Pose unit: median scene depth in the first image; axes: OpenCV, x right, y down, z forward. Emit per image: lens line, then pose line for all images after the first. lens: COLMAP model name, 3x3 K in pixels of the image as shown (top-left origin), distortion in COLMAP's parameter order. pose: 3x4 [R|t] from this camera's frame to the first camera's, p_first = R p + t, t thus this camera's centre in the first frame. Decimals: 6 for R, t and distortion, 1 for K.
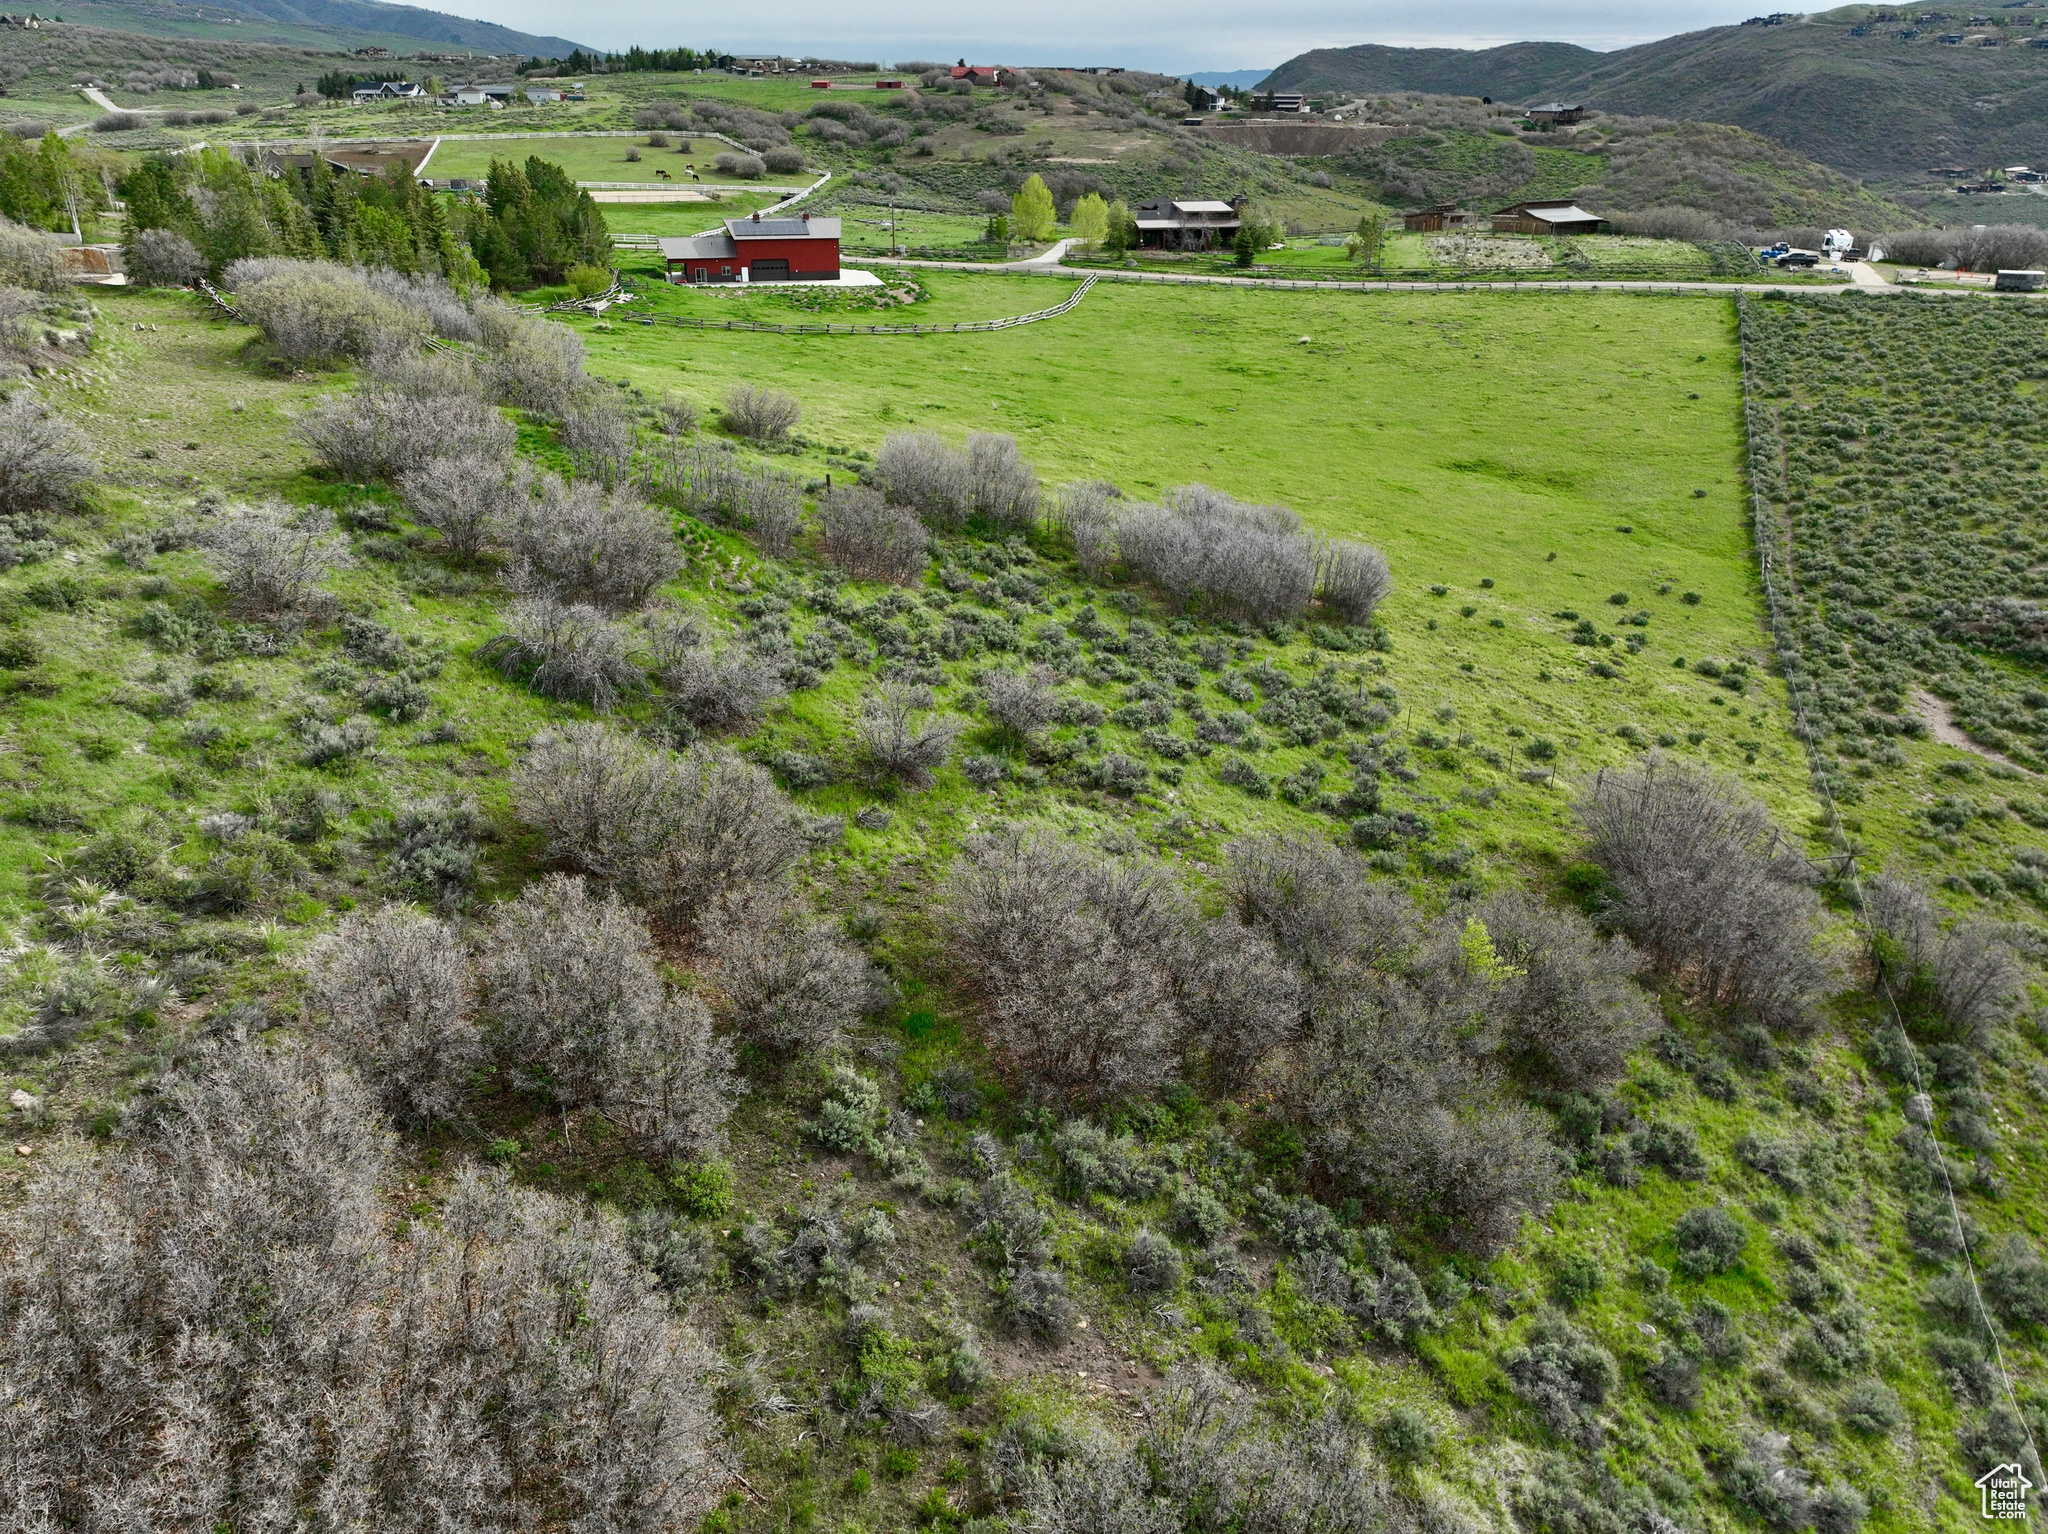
lens RADIAL K [[1441.9, 0, 1031.2], [0, 1441.9, 761.0], [0, 0, 1]] dist [-0.003336, 0.024044]
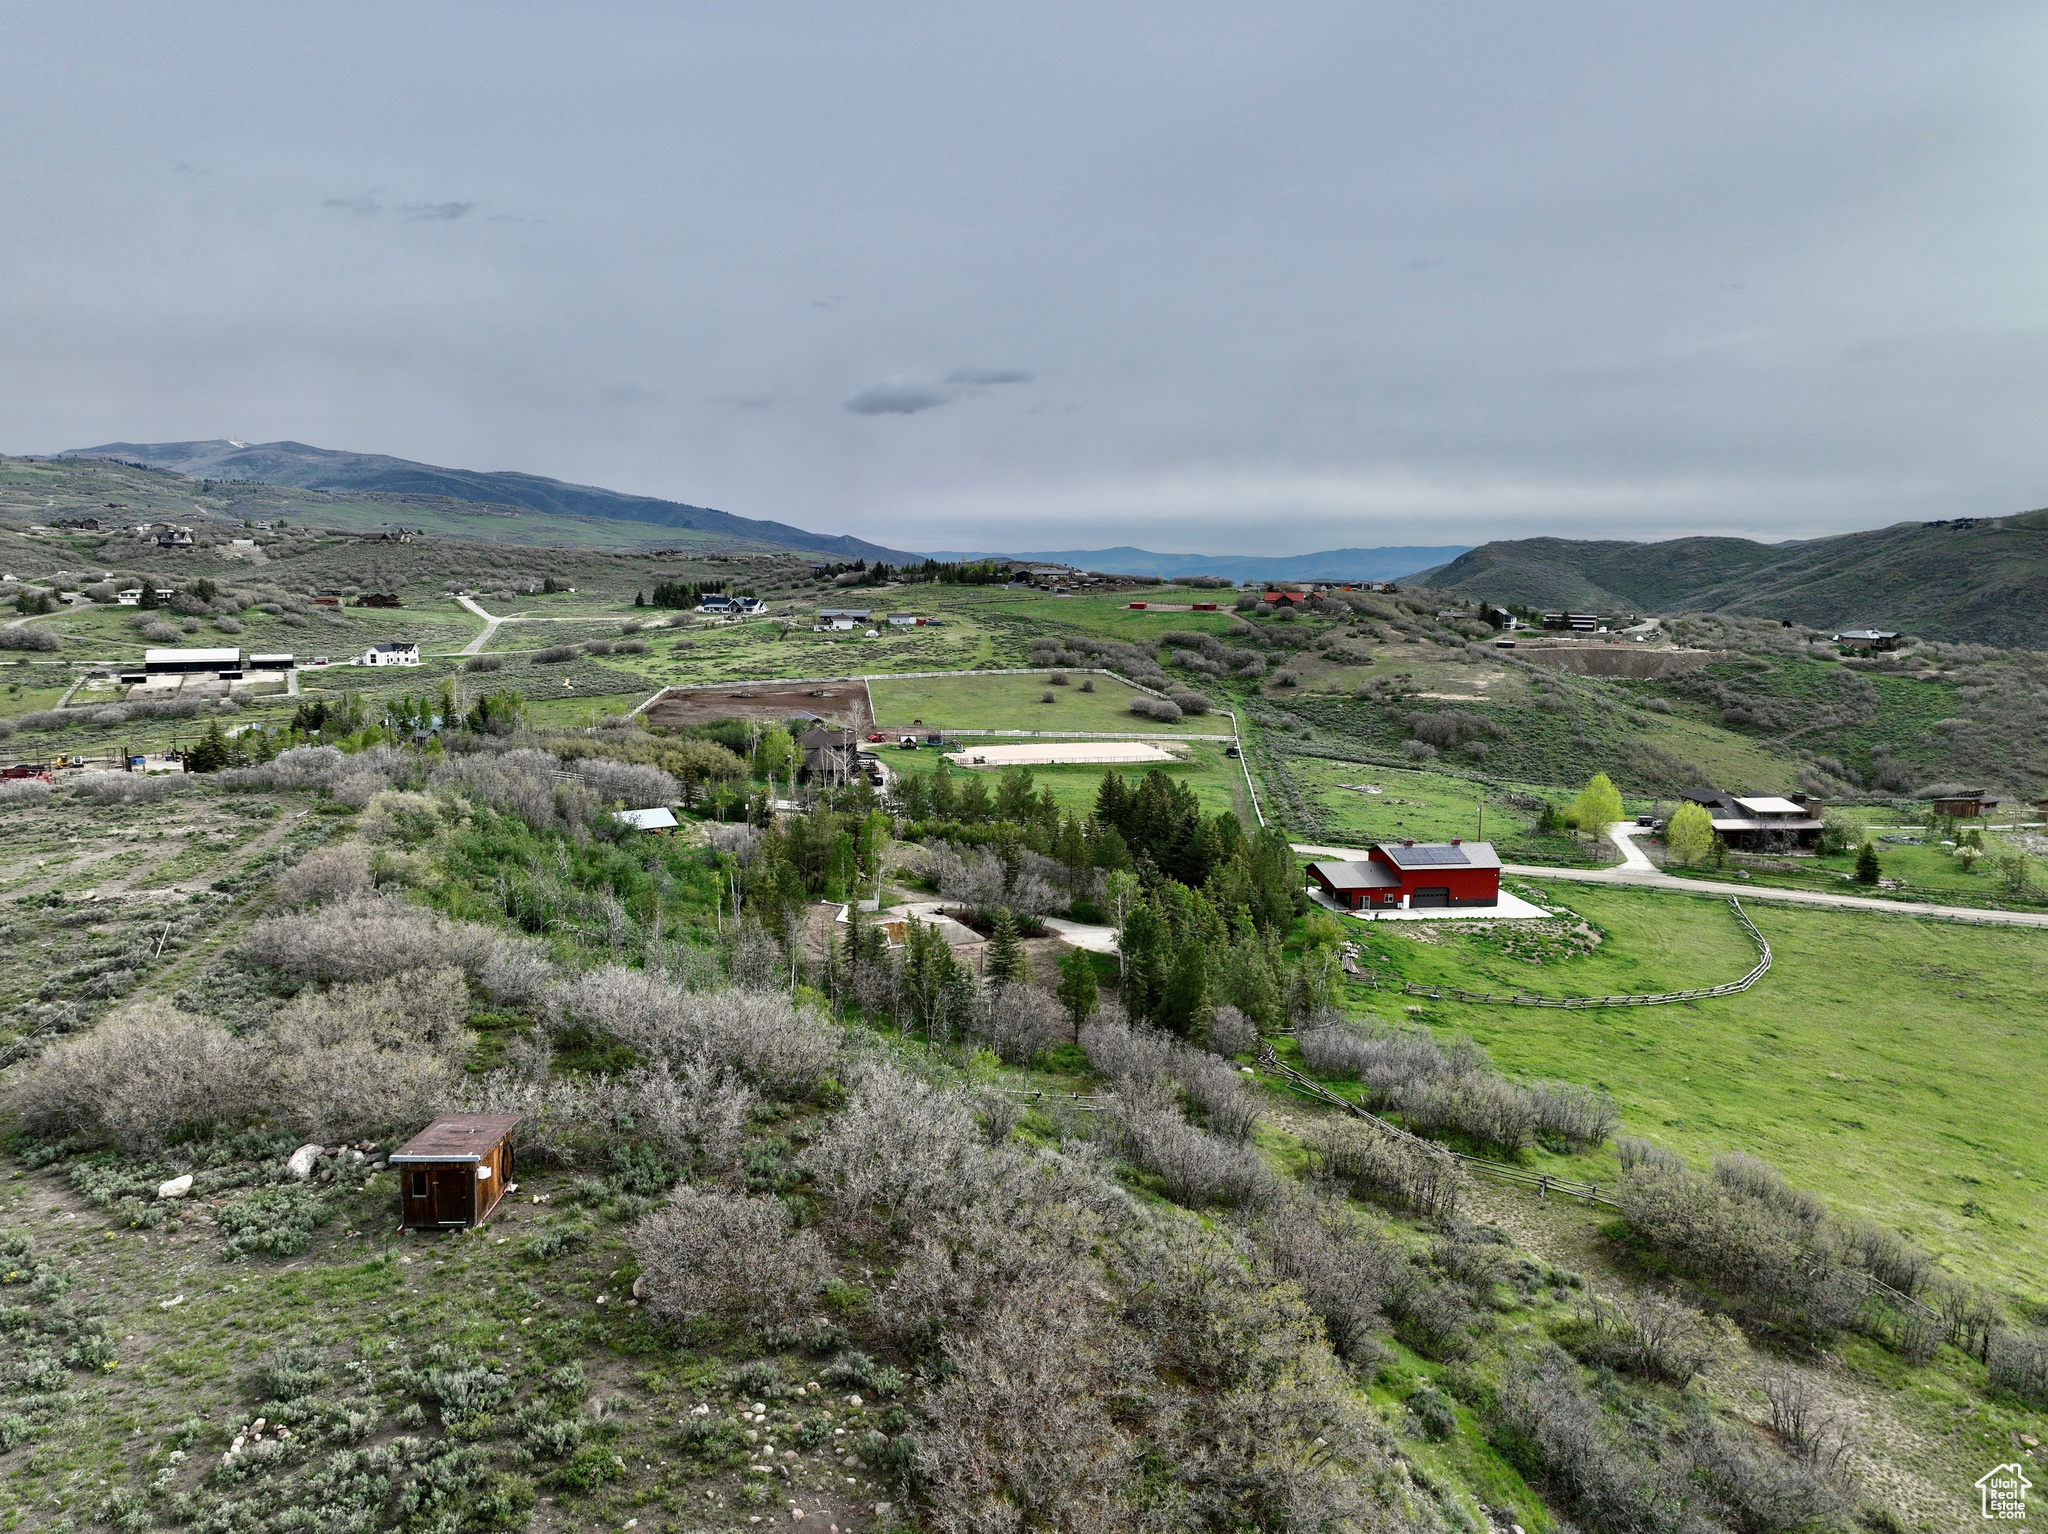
lens RADIAL K [[1441.9, 0, 1031.2], [0, 1441.9, 761.0], [0, 0, 1]] dist [-0.003336, 0.024044]
pose [[0.994700, 0.018036, -0.101229, -0.128768], [-0.046910, 0.955670, -0.290679, -0.048087], [0.091499, 0.293887, 0.951451, 0.006225]]
